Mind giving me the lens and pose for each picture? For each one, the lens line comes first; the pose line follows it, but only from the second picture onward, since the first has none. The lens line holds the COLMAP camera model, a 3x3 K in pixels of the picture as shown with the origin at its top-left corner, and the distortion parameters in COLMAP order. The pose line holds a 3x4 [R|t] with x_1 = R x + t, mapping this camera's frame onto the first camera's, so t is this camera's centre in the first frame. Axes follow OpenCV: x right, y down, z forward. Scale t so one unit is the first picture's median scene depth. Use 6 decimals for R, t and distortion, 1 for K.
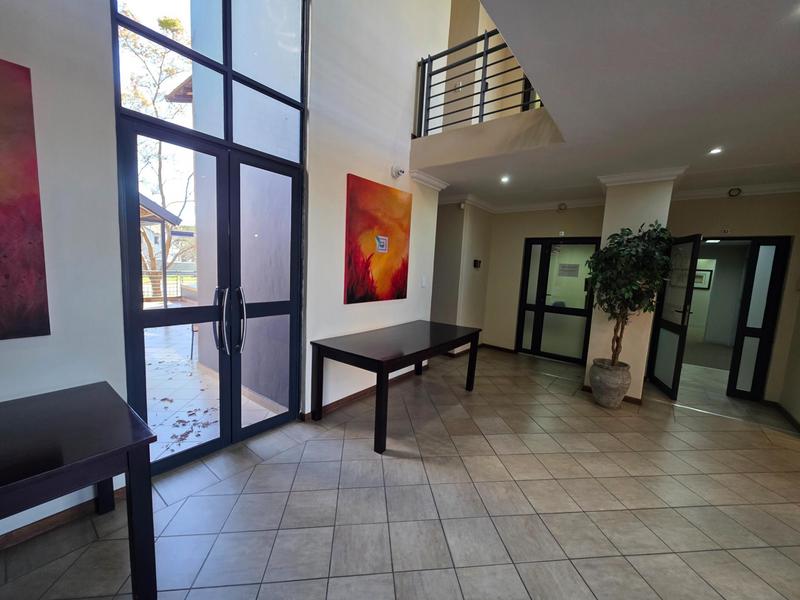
lens RADIAL K [[318.1, 0, 397.9], [0, 318.1, 301.1], [0, 0, 1]] dist [0.003140, 0.000128]
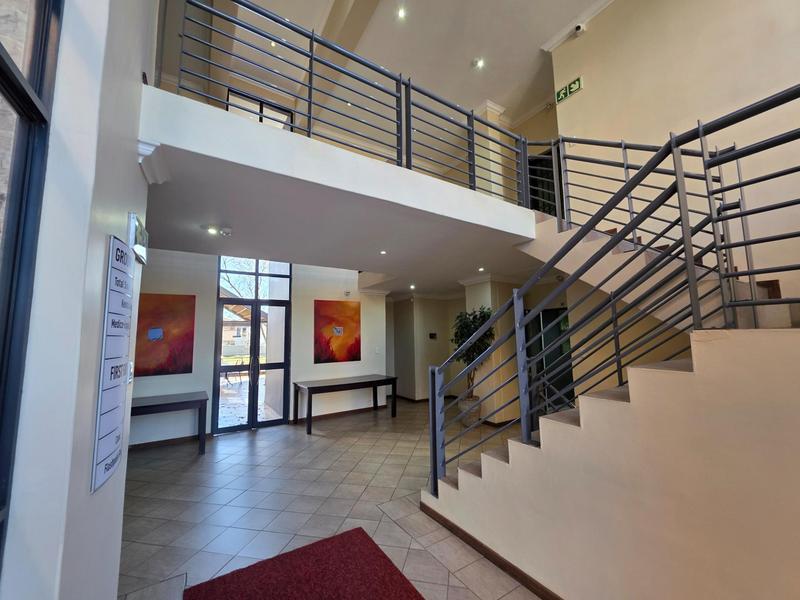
lens RADIAL K [[318.1, 0, 402.3], [0, 318.1, 301.9], [0, 0, 1]] dist [0.003140, 0.000128]
pose [[0.941837, -0.101470, -0.320386, 0.967493], [0.027478, 0.973389, -0.227504, 0.094957], [0.334945, 0.205468, 0.919562, -0.665146]]
